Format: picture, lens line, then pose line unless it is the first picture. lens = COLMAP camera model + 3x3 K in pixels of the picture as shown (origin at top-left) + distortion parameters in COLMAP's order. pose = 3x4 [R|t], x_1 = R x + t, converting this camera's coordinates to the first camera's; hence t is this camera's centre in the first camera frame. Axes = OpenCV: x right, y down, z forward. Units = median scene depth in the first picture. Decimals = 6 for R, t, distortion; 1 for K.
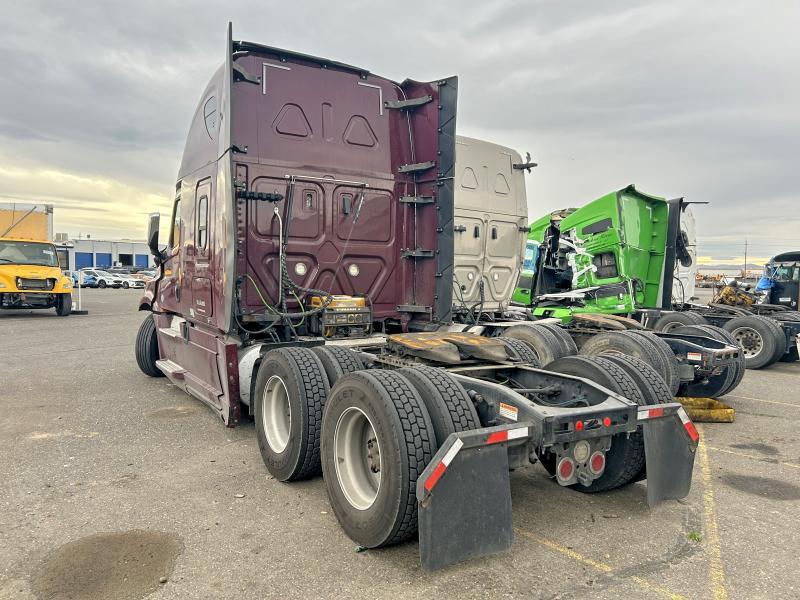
lens RADIAL K [[602.5, 0, 400.0], [0, 602.5, 300.0], [0, 0, 1]] dist [0.067530, -0.070626]
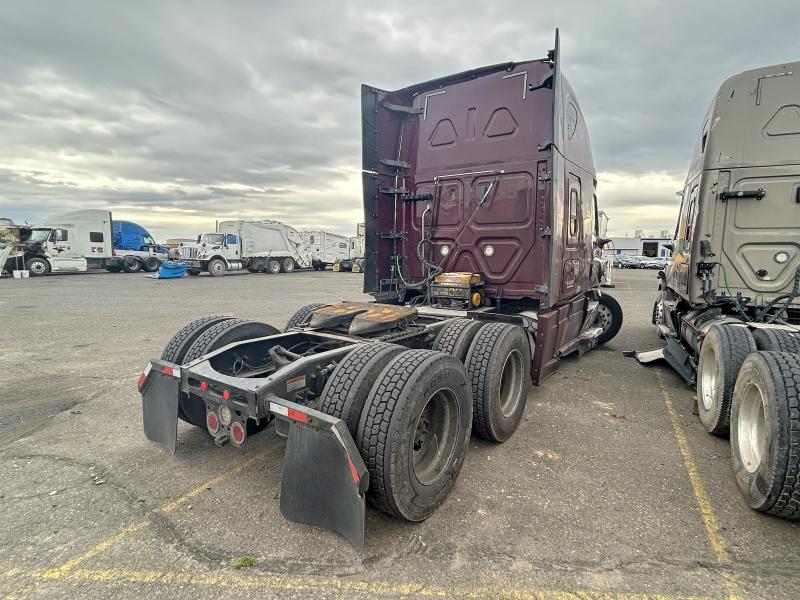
lens RADIAL K [[425.1, 0, 400.0], [0, 425.1, 300.0], [0, 0, 1]] dist [0.002074, 0.000311]
pose [[0.381950, 0.089467, -0.919842, 0.917977], [-0.042342, 0.995952, 0.079287, -0.021713], [0.923212, 0.008664, 0.384192, 0.836298]]
